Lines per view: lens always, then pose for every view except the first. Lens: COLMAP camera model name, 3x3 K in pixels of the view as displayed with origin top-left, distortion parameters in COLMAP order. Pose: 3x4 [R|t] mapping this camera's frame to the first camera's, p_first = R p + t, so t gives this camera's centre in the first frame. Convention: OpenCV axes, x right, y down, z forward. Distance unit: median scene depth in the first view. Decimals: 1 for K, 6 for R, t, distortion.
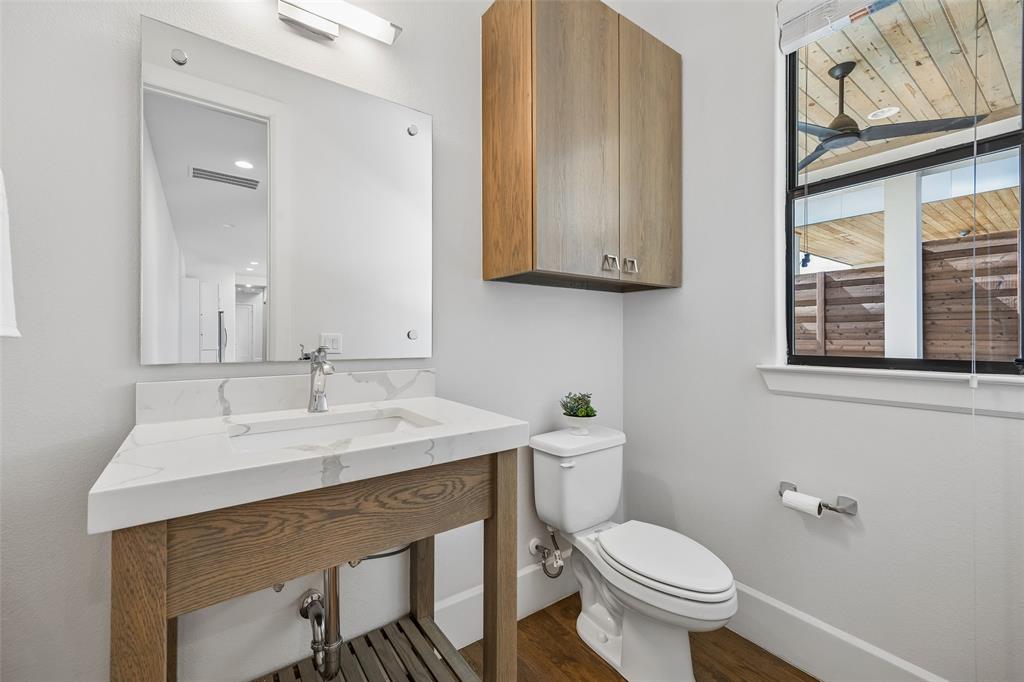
lens RADIAL K [[419.3, 0, 503.1], [0, 419.3, 339.4], [0, 0, 1]] dist [0.000135, -0.000481]
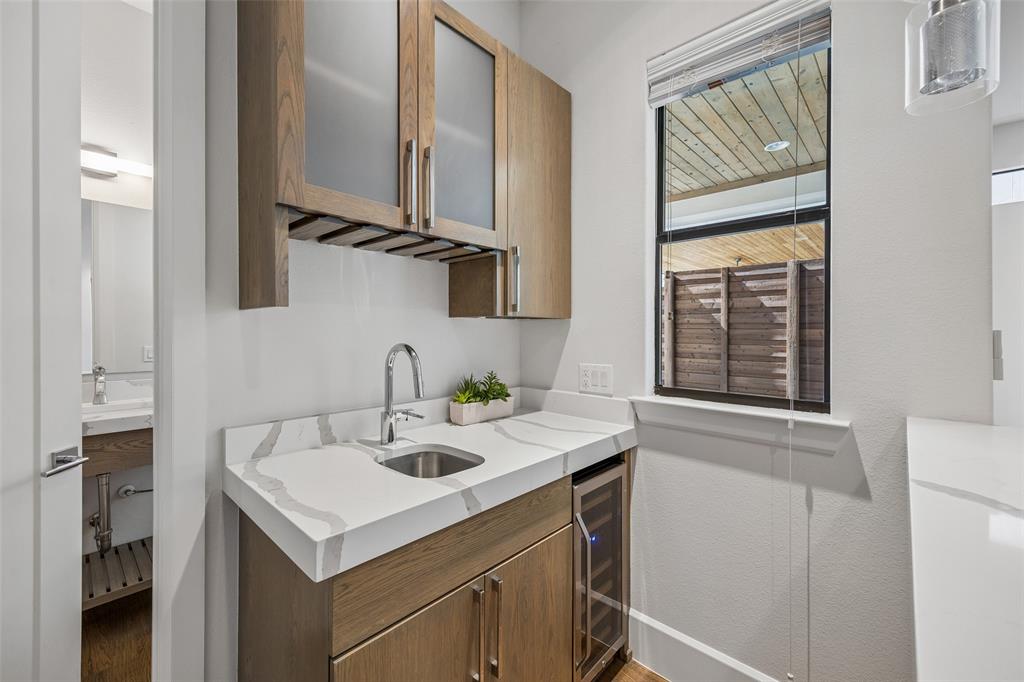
lens RADIAL K [[419.3, 0, 511.1], [0, 419.3, 333.1], [0, 0, 1]] dist [0.000135, -0.000481]
pose [[0.979820, 0.002261, 0.199871, 0.212508], [-0.001759, 0.999995, -0.002691, -0.028552], [-0.199876, 0.002285, 0.979818, -0.249849]]
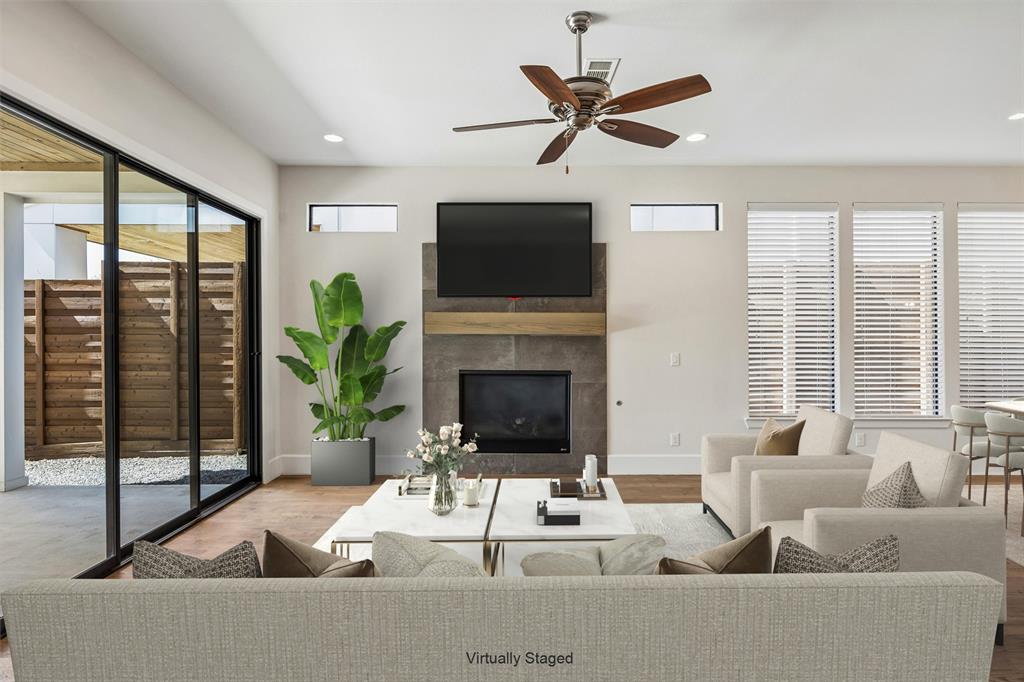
lens RADIAL K [[536.1, 0, 512.1], [0, 536.1, 343.5], [0, 0, 1]] dist [0.001198, 0.000398]
pose [[0.582391, -0.005317, 0.812891, 0.497240], [0.004534, 0.999984, 0.003292, -0.023506], [-0.812896, 0.001769, 0.582406, -0.656171]]
